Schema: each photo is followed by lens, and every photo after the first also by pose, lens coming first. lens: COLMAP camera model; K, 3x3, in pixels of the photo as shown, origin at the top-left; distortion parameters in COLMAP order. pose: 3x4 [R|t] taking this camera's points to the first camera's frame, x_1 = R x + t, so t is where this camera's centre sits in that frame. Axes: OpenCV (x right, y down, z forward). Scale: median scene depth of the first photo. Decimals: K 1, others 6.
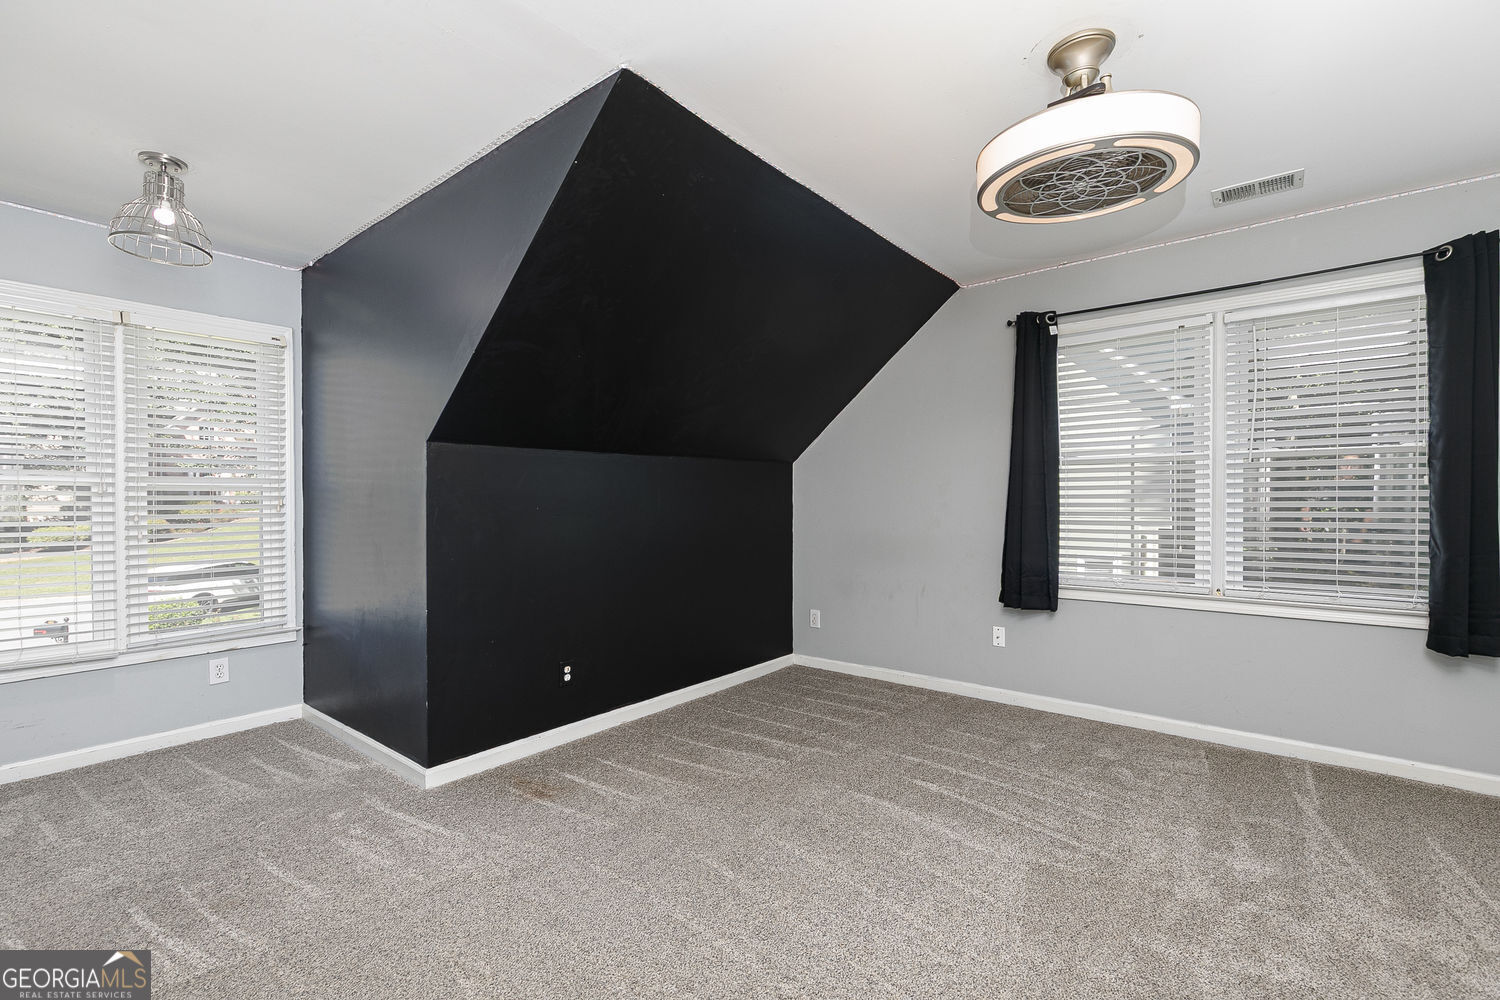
lens RADIAL K [[671.7, 0, 754.7], [0, 671.7, 501.8], [0, 0, 1]] dist [0.007068, -0.002161]
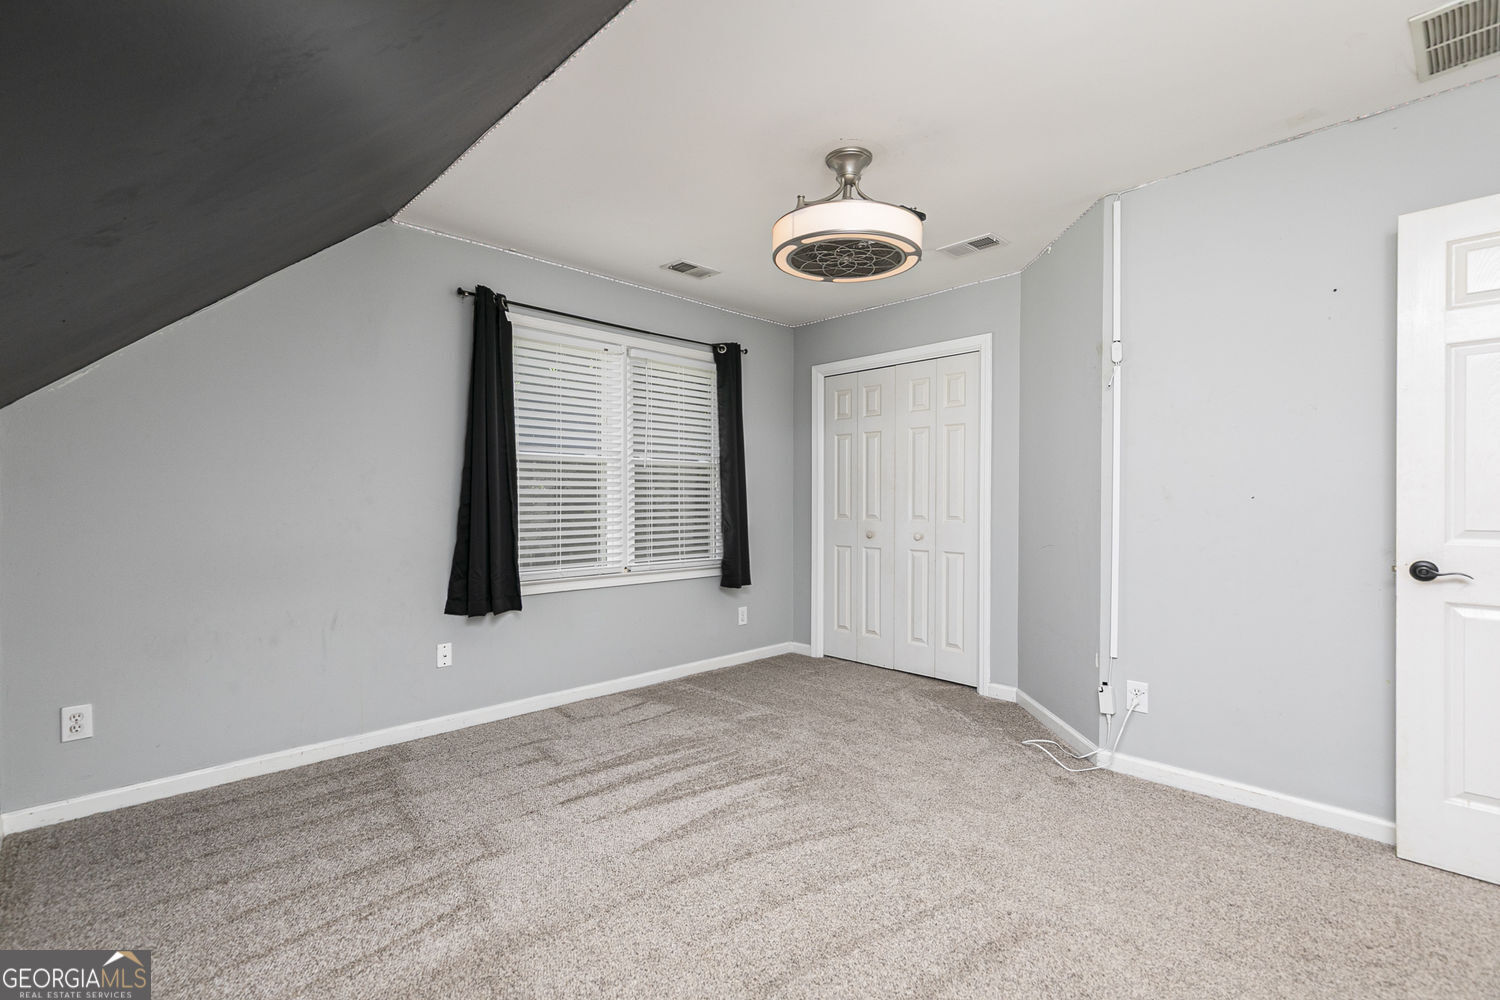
lens RADIAL K [[671.7, 0, 754.5], [0, 671.7, 503.3], [0, 0, 1]] dist [0.007068, -0.002161]
pose [[0.117342, -0.002798, 0.993088, -0.460729], [-0.000002, 0.999996, 0.002818, 0.006751], [-0.993092, -0.000332, 0.117341, 0.541589]]
